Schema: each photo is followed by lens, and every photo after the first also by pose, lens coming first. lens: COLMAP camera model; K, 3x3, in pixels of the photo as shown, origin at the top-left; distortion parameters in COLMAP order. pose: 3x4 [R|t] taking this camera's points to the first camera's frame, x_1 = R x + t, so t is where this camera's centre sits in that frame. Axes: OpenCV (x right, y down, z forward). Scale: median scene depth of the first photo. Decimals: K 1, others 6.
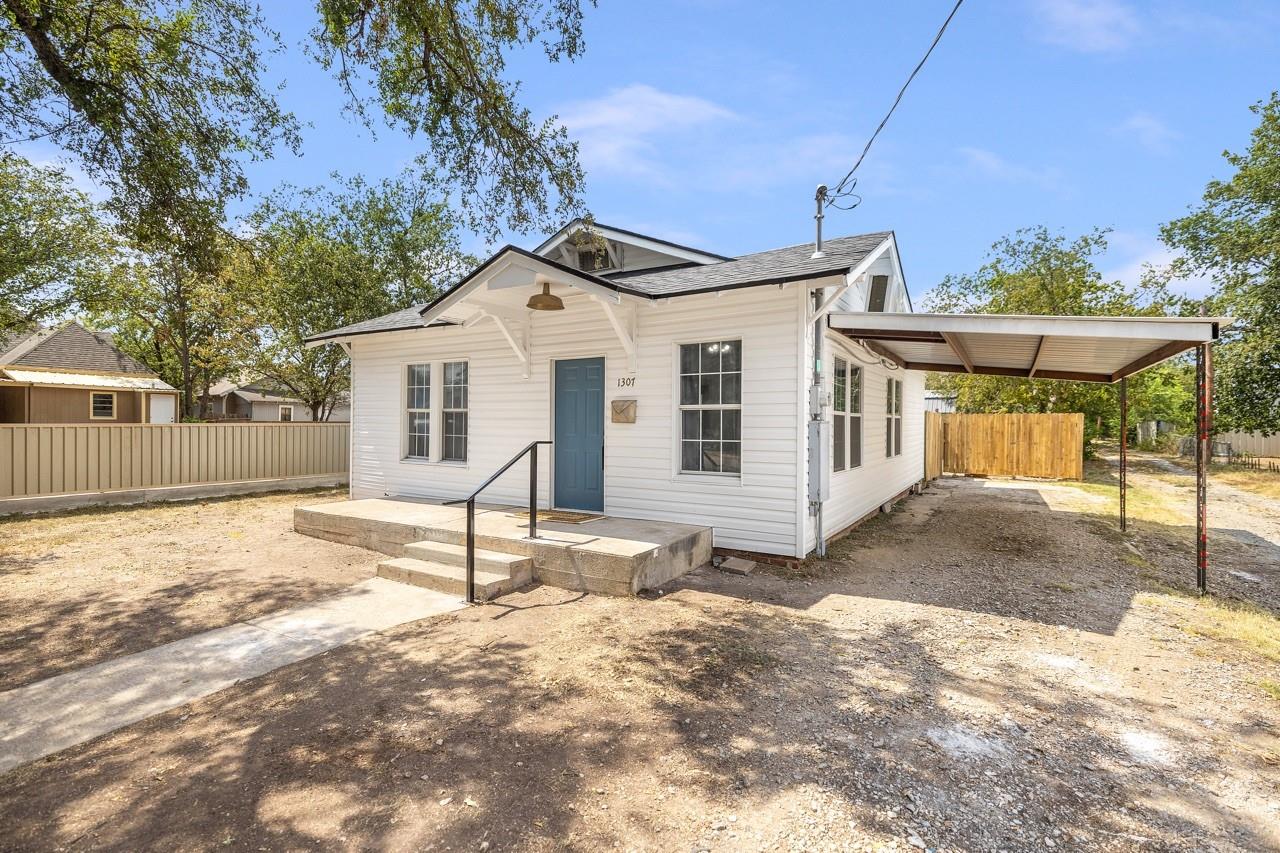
lens RADIAL K [[595.2, 0, 652.9], [0, 595.2, 416.8], [0, 0, 1]] dist [0.002982, 0.001916]
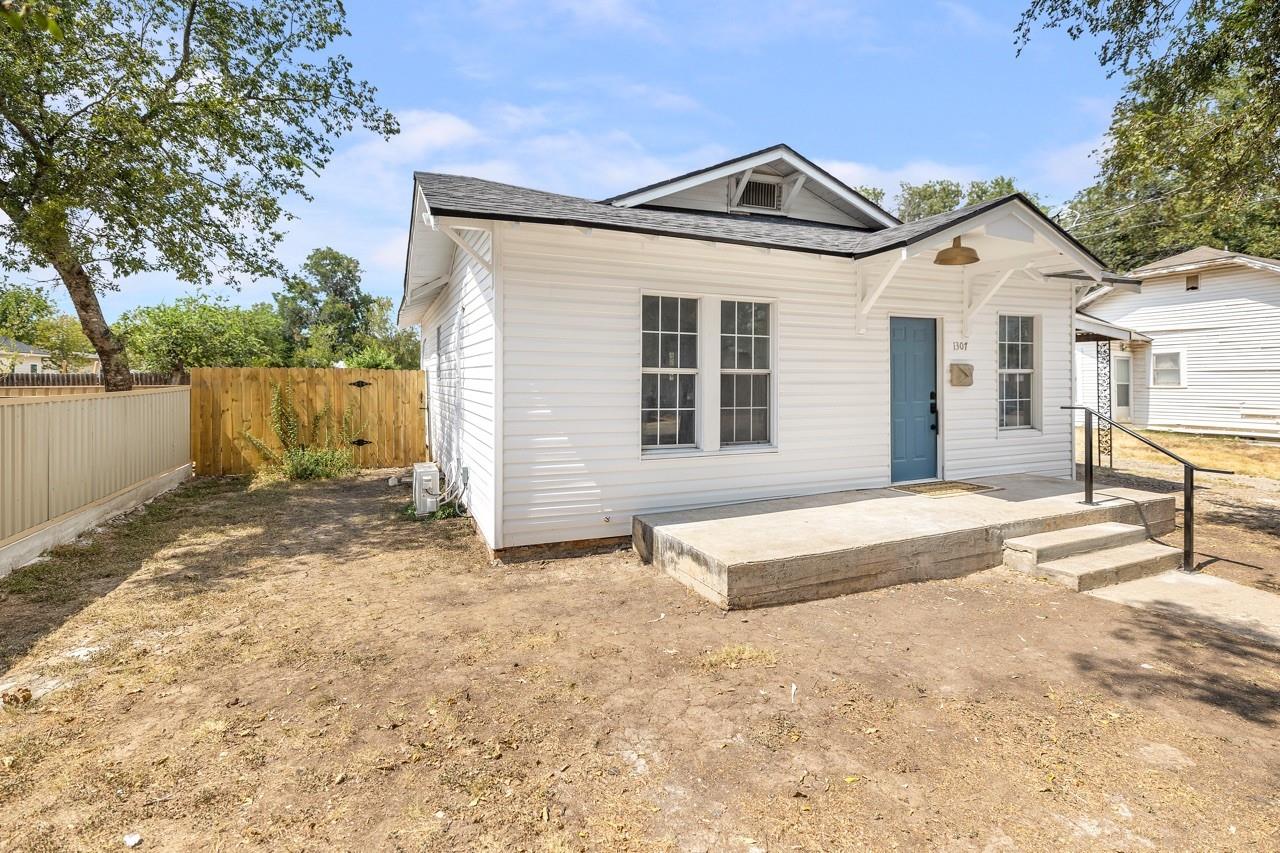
lens RADIAL K [[584.5, 0, 638.8], [0, 584.5, 383.5], [0, 0, 1]] dist [0.001253, 0.000314]
pose [[0.571458, -0.005070, 0.820616, -1.199958], [0.003599, 0.999987, 0.003673, 0.000348], [-0.820624, 0.000854, 0.571469, 0.895506]]
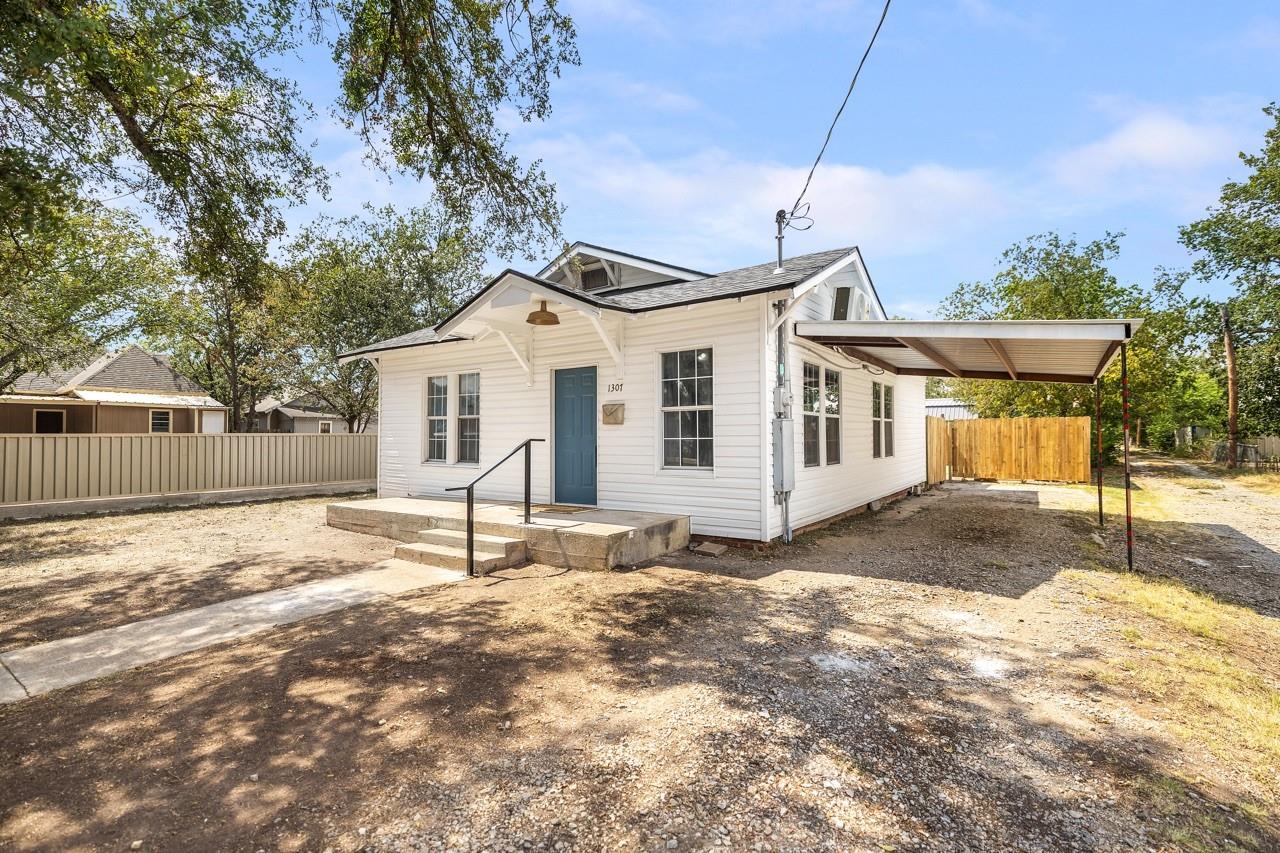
lens RADIAL K [[595.2, 0, 652.9], [0, 595.2, 416.8], [0, 0, 1]] dist [0.002982, 0.001916]
pose [[0.998611, -0.012408, -0.051198, 0.083685], [0.011231, 0.999667, -0.023213, 0.023166], [0.051469, 0.022606, 0.998419, -0.111269]]
